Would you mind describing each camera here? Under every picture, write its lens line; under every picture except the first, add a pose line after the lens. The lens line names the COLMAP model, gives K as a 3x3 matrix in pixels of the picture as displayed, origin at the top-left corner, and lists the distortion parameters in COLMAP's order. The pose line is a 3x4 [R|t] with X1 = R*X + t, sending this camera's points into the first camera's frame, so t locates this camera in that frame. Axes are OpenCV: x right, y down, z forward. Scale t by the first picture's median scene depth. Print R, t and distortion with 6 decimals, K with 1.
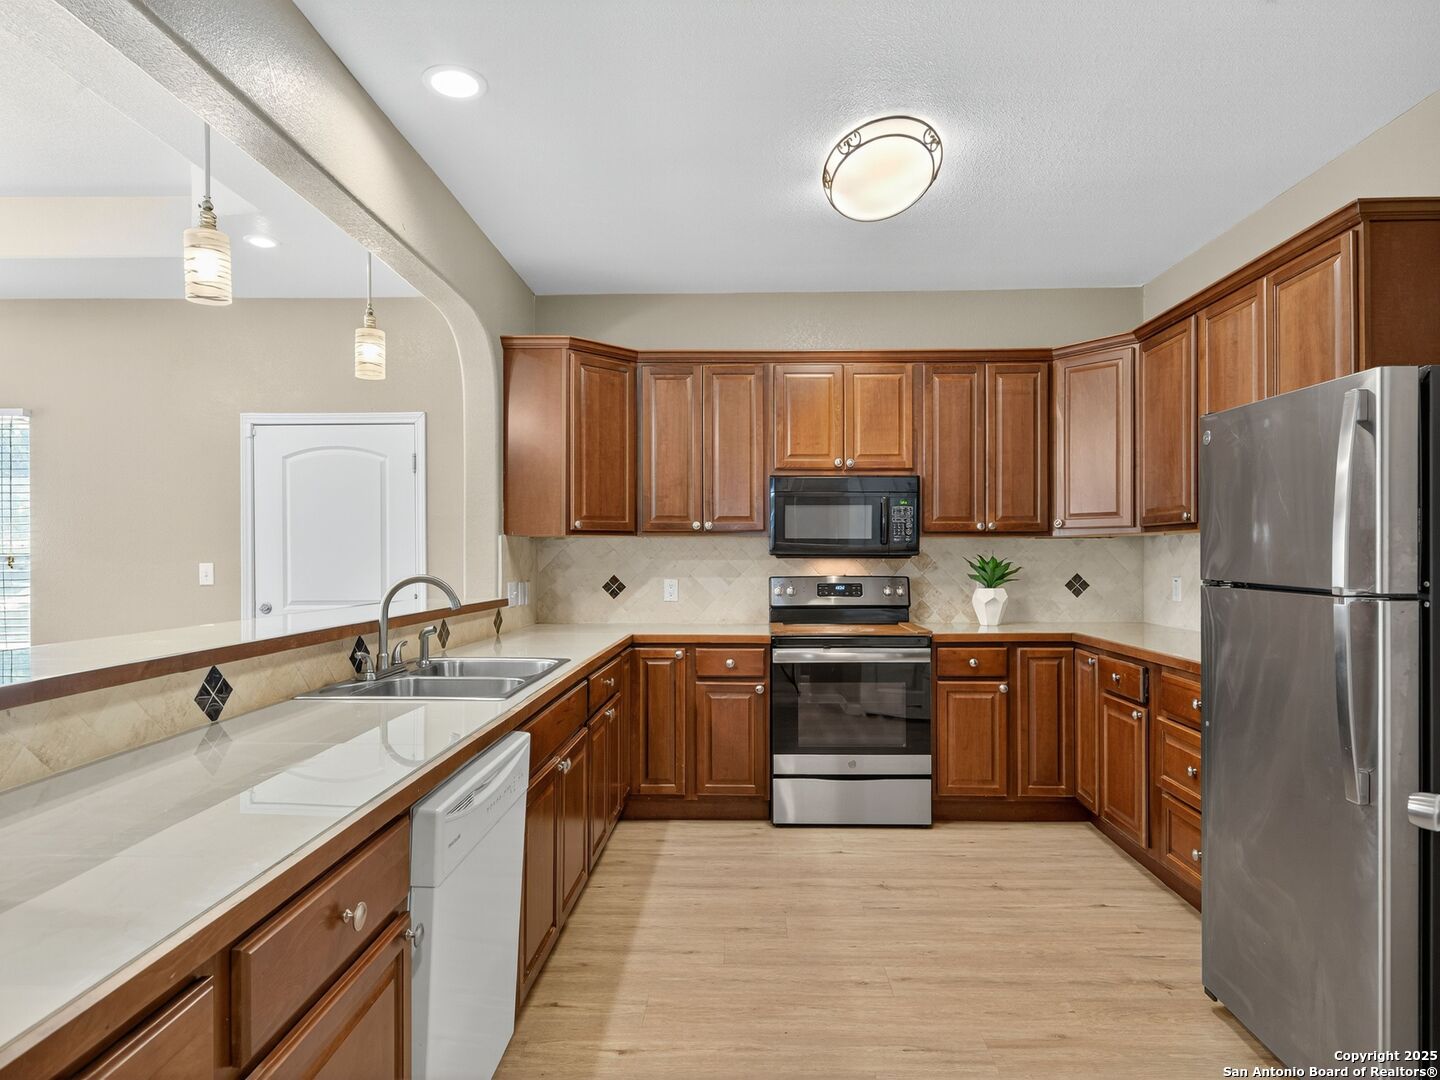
lens RADIAL K [[809.7, 0, 720.0], [0, 809.7, 540.0], [0, 0, 1]] dist [0.005719, 0.001257]
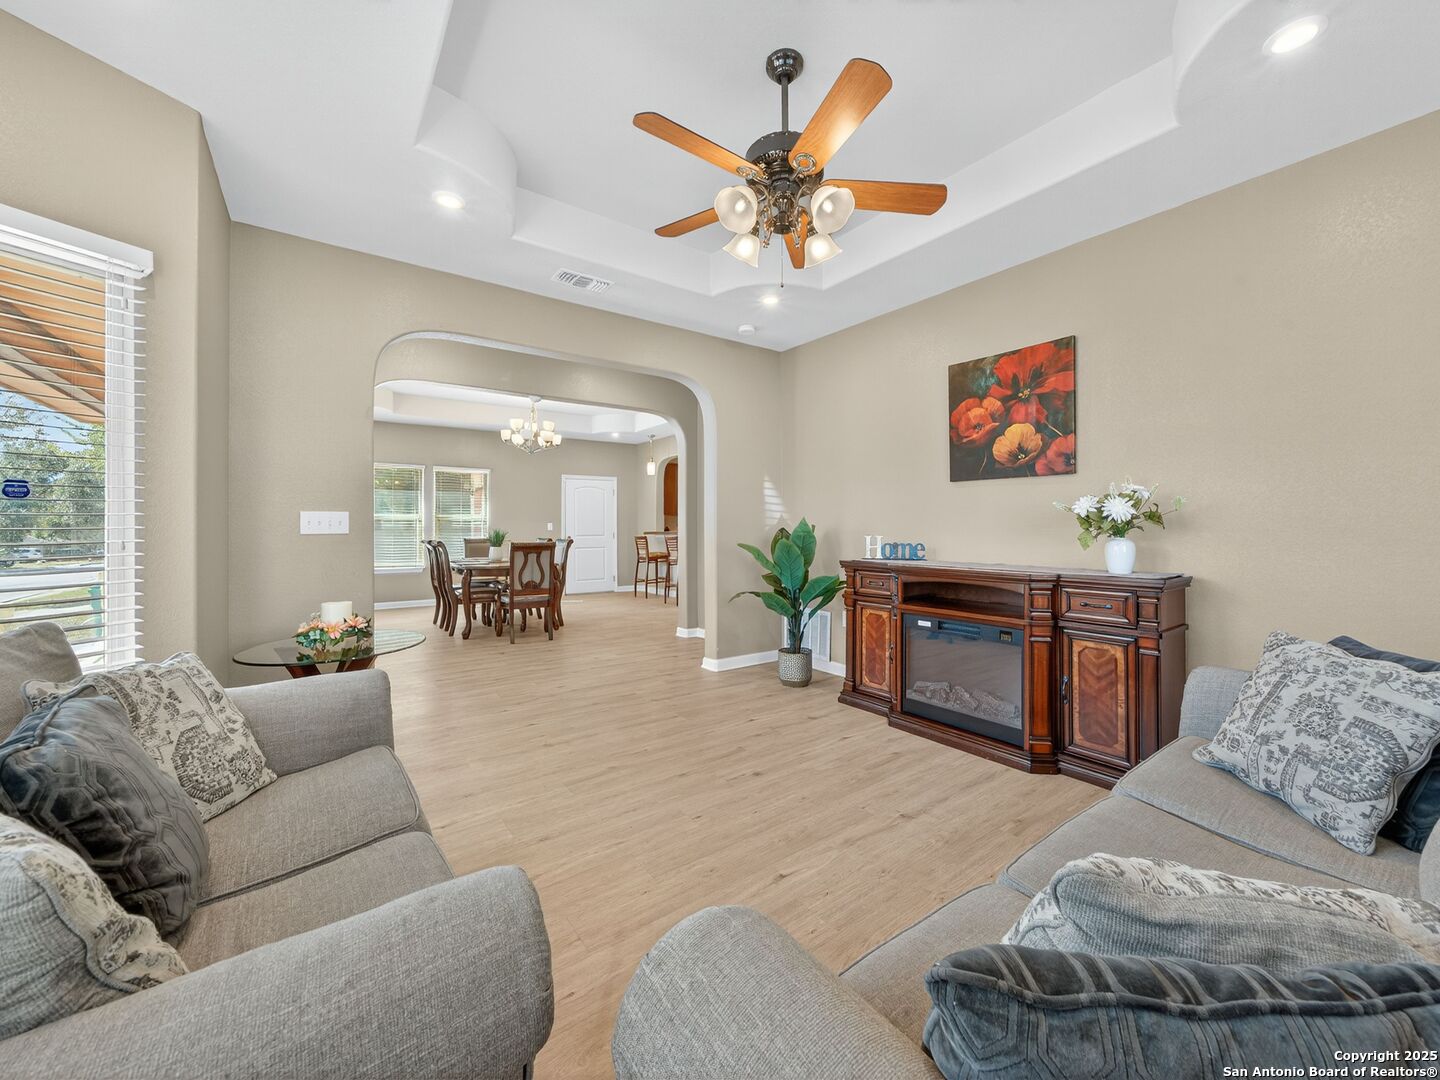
lens RADIAL K [[561.9, 0, 732.1], [0, 561.9, 520.3], [0, 0, 1]] dist [0.000184, 0.000006]
pose [[0.789199, 0.003193, 0.614130, -1.624894], [-0.004121, 0.999992, 0.000096, 0.017127], [-0.614124, -0.002607, 0.789205, -1.255969]]
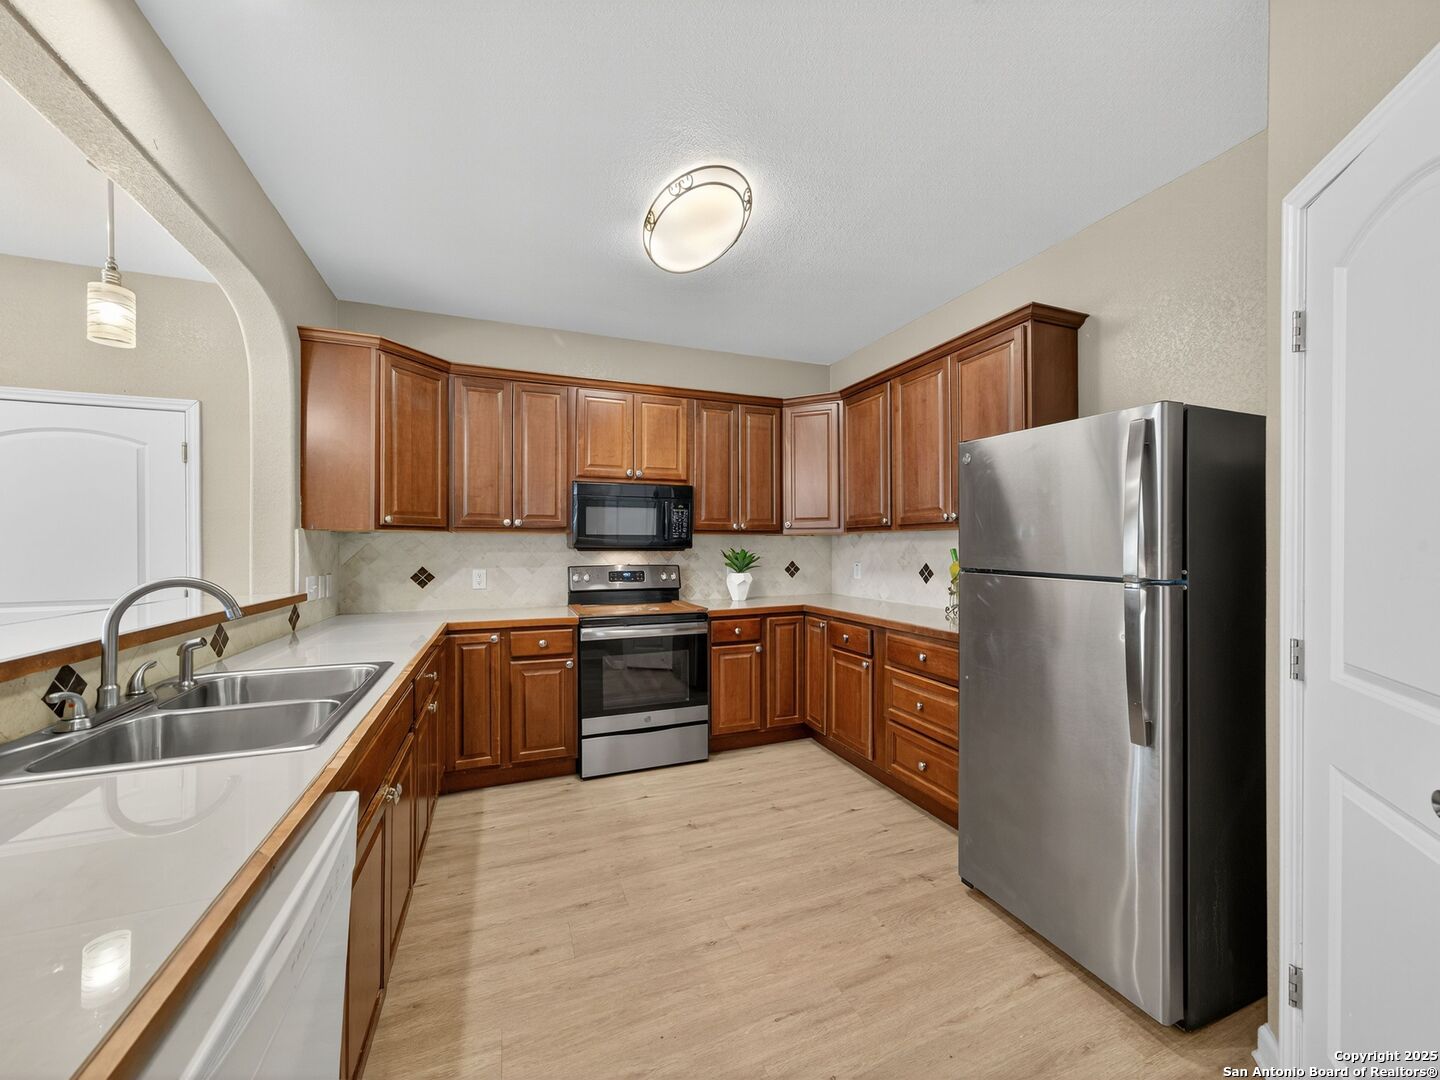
lens RADIAL K [[542.3, 0, 720.0], [0, 542.3, 540.0], [0, 0, 1]] dist [-0.012551, 0.006058]
pose [[0.917544, 0.003742, 0.397616, -0.061970], [-0.006107, 0.999970, 0.004683, 0.001447], [-0.397587, -0.006725, 0.917540, 0.201799]]
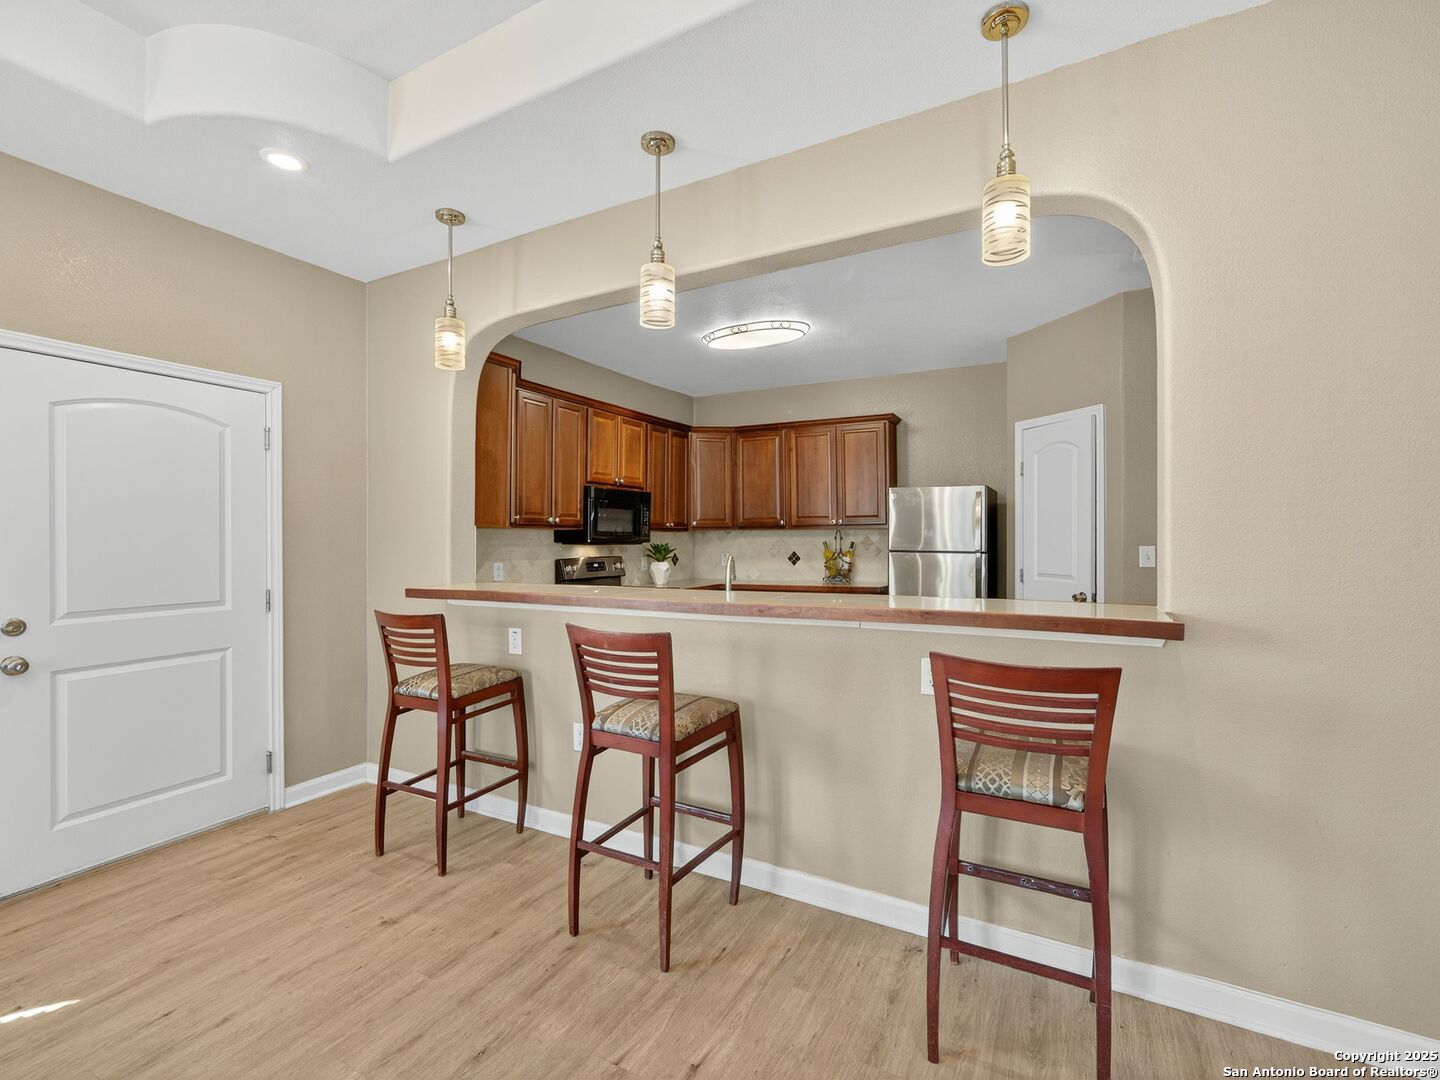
lens RADIAL K [[663.3, 0, 720.0], [0, 663.3, 540.0], [0, 0, 1]] dist [-0.036650, 0.028520]
pose [[0.460188, -0.000856, 0.887821, -0.911038], [-0.010247, 0.999928, 0.006275, 0.004612], [-0.887762, -0.011985, 0.460146, 0.289706]]
